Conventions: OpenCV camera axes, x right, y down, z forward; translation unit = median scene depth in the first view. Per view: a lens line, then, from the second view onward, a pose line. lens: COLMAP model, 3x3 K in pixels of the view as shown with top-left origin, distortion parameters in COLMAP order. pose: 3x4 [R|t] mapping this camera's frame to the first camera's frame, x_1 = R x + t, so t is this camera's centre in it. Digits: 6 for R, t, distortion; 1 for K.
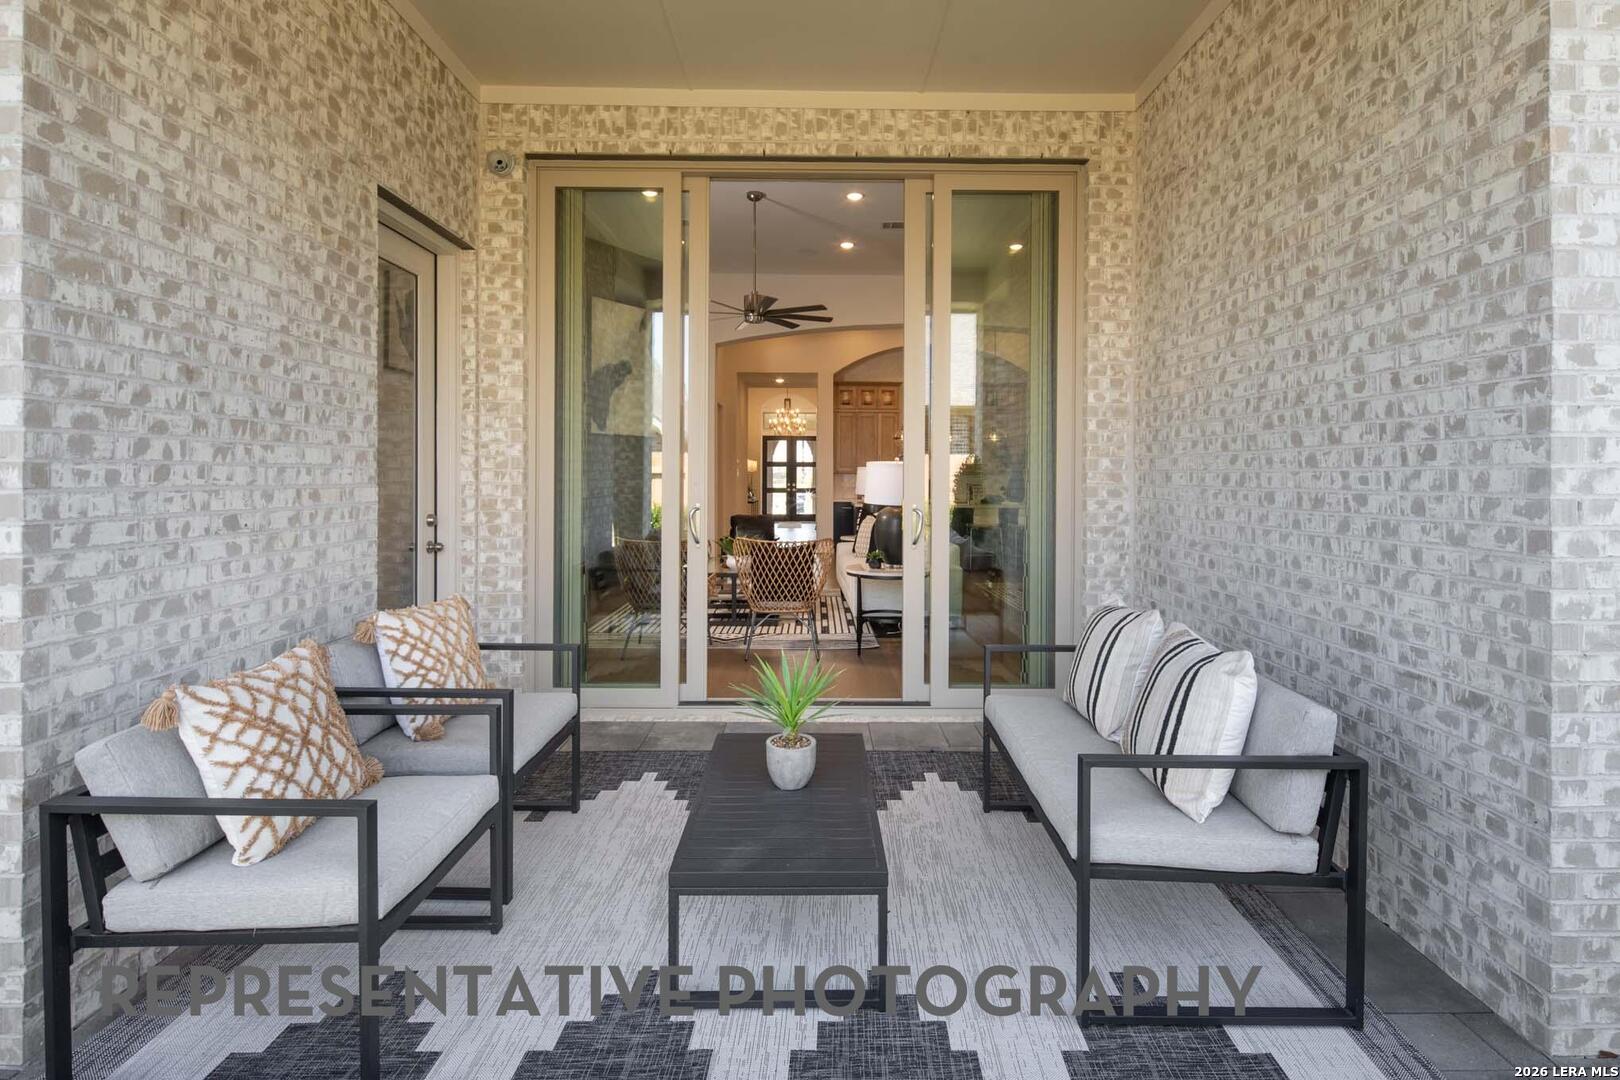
lens RADIAL K [[790.6, 0, 832.1], [0, 790.6, 479.3], [0, 0, 1]] dist [0.005583, -0.004906]
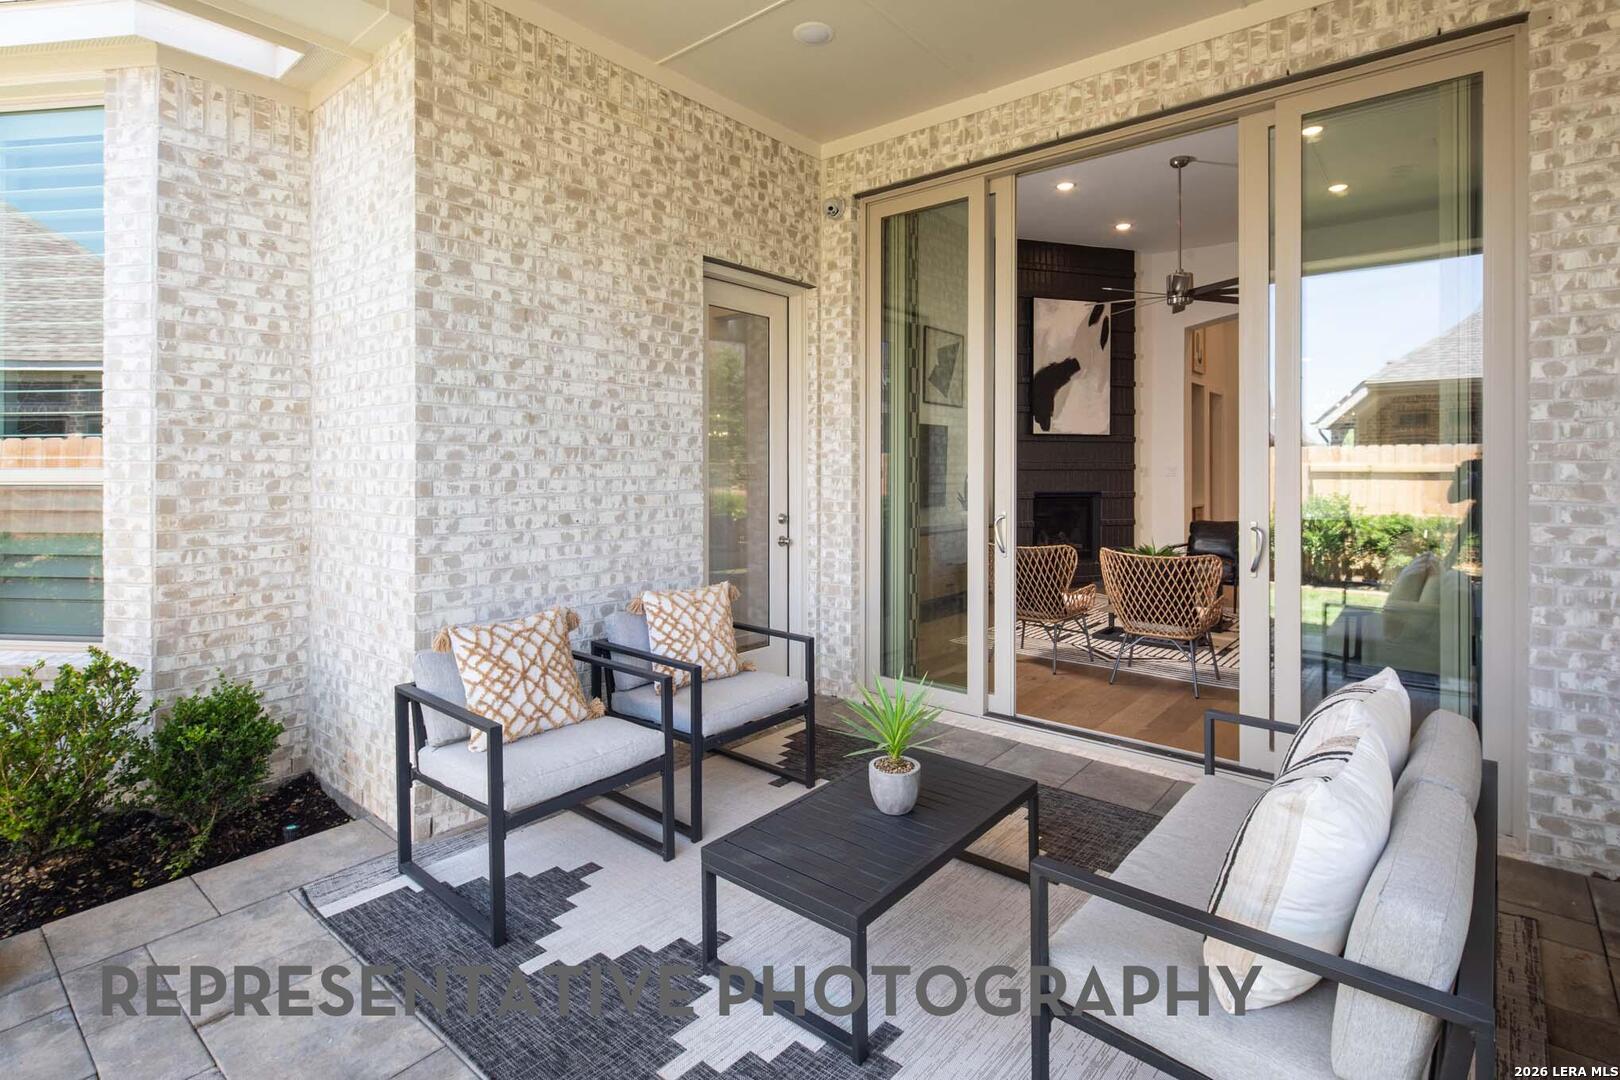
lens RADIAL K [[790.6, 0, 806.5], [0, 790.6, 467.7], [0, 0, 1]] dist [0.005583, -0.004906]
pose [[0.762060, -0.003367, -0.647498, 0.350018], [-0.001663, 0.999973, -0.007158, -0.020132], [0.647504, 0.006532, 0.762034, 0.127935]]
